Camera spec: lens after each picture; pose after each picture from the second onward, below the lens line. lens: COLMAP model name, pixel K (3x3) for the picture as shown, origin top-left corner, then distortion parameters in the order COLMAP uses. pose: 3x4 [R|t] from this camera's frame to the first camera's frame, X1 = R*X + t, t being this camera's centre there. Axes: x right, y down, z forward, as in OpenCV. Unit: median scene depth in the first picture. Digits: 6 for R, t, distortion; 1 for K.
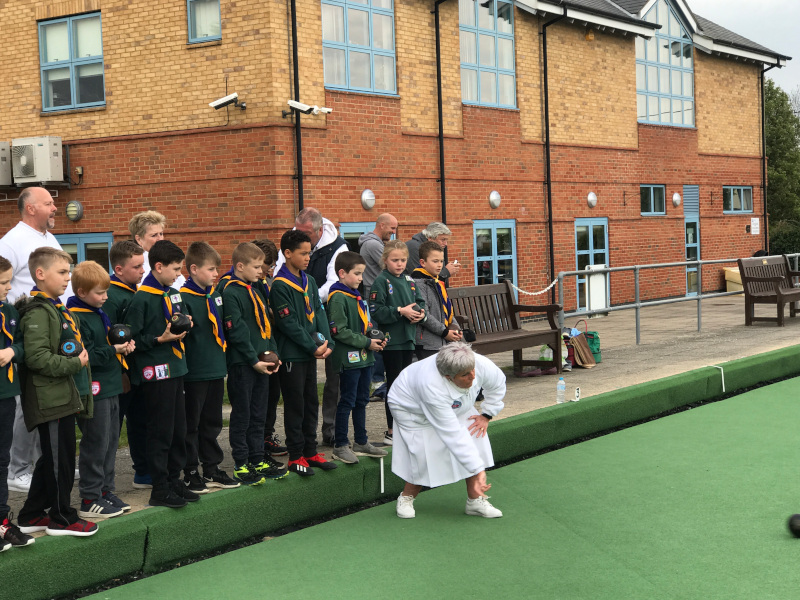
lens RADIAL K [[1467.5, 0, 400.0], [0, 1467.5, 300.0], [0, 0, 1]] dist [0.065872, 0.066789]
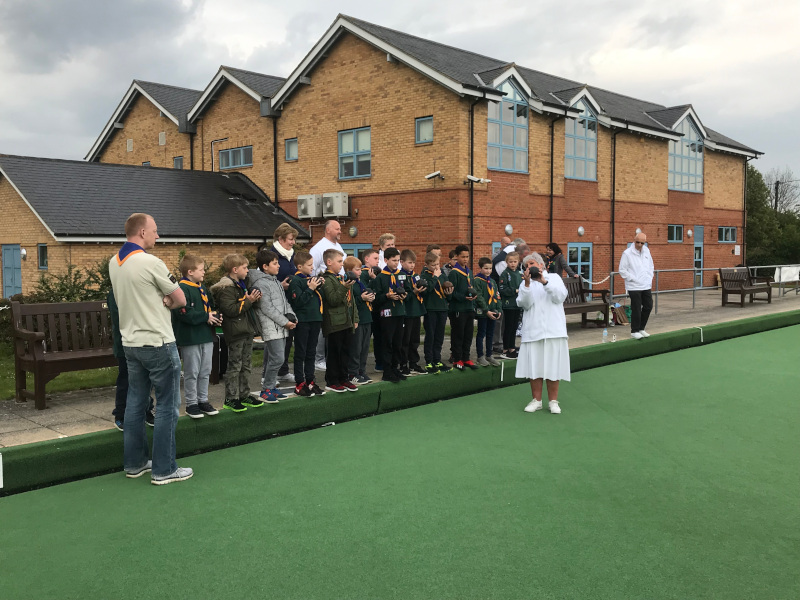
lens RADIAL K [[811.9, 0, 400.0], [0, 811.9, 300.0], [0, 0, 1]] dist [0.161026, -0.379066]
pose [[0.986616, 0.040163, -0.158038, 0.008301], [-0.037065, 0.999059, 0.022501, 0.001505], [0.158793, -0.016342, 0.987177, -0.029297]]
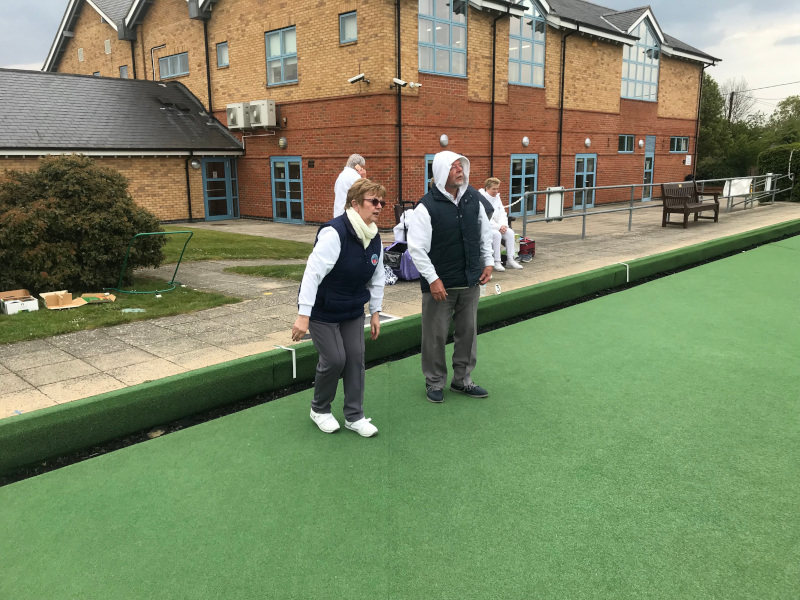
lens RADIAL K [[668.1, 0, 400.0], [0, 668.1, 300.0], [0, 0, 1]] dist [0.025467, 0.013097]
pose [[0.984168, 0.061272, -0.166313, 0.067309], [-0.032950, 0.985237, 0.167993, -0.013632], [0.174151, -0.159853, 0.971658, 0.195397]]
